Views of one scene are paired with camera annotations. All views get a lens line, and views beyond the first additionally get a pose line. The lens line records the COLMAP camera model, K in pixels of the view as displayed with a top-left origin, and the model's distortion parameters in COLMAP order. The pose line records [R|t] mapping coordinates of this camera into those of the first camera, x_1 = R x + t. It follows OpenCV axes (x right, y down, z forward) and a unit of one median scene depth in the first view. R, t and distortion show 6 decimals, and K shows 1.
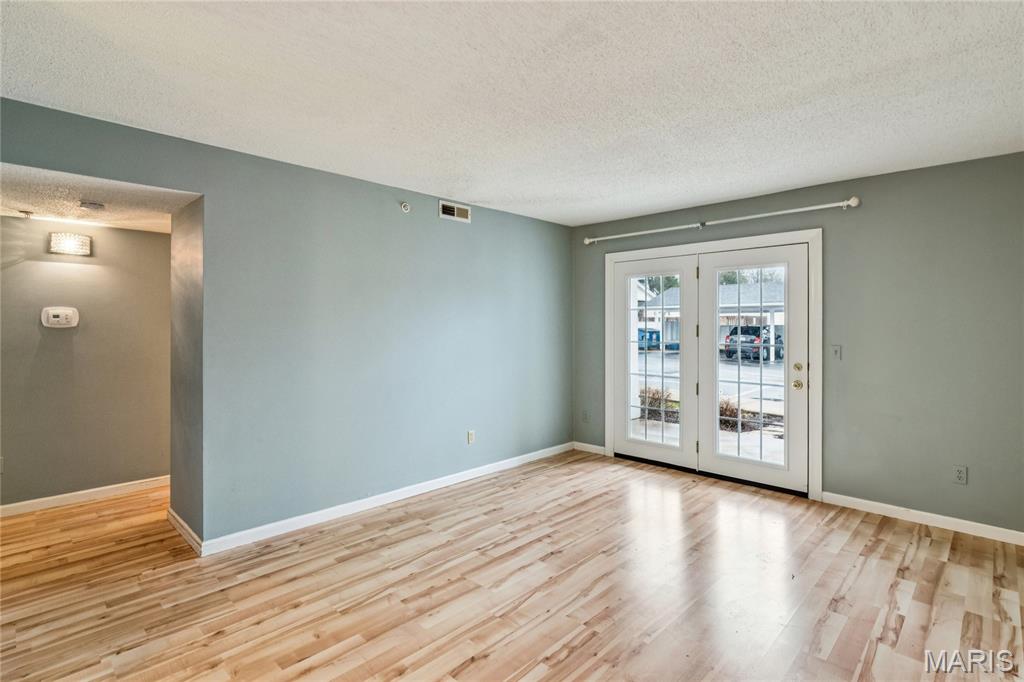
lens RADIAL K [[499.0, 0, 514.4], [0, 499.0, 326.6], [0, 0, 1]] dist [-0.000009, -0.001061]
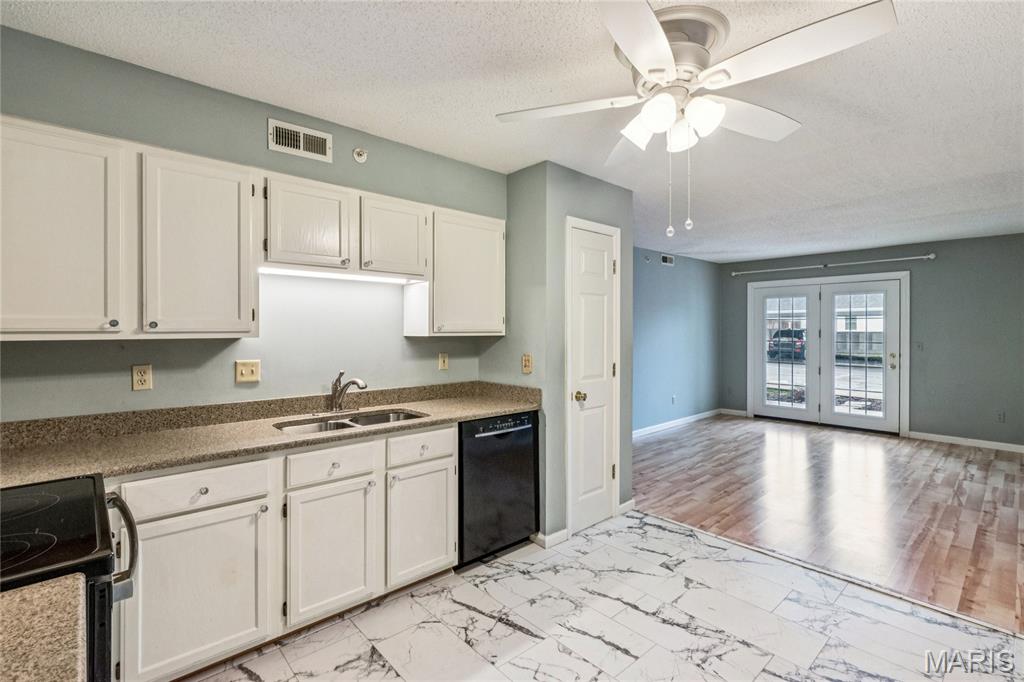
lens RADIAL K [[467.0, 0, 516.4], [0, 467.0, 333.5], [0, 0, 1]] dist [0.000288, 0.000271]
pose [[0.998537, -0.000382, -0.054065, -0.784985], [0.000819, 0.999967, 0.008070, -0.007092], [0.054060, -0.008103, 0.998505, -0.801282]]
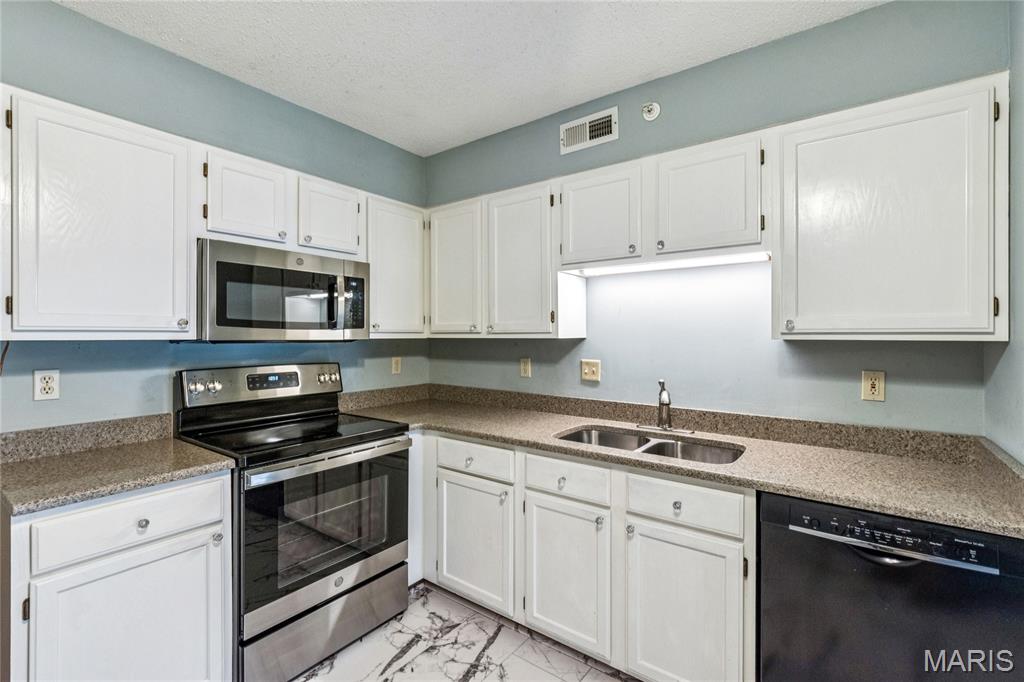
lens RADIAL K [[457.7, 0, 510.7], [0, 457.7, 333.8], [0, 0, 1]] dist [-0.002166, 0.000220]
pose [[0.136576, 0.000273, -0.990630, -0.478819], [0.002529, 0.999997, 0.000624, -0.002579], [0.990626, -0.002591, 0.136575, -0.249351]]
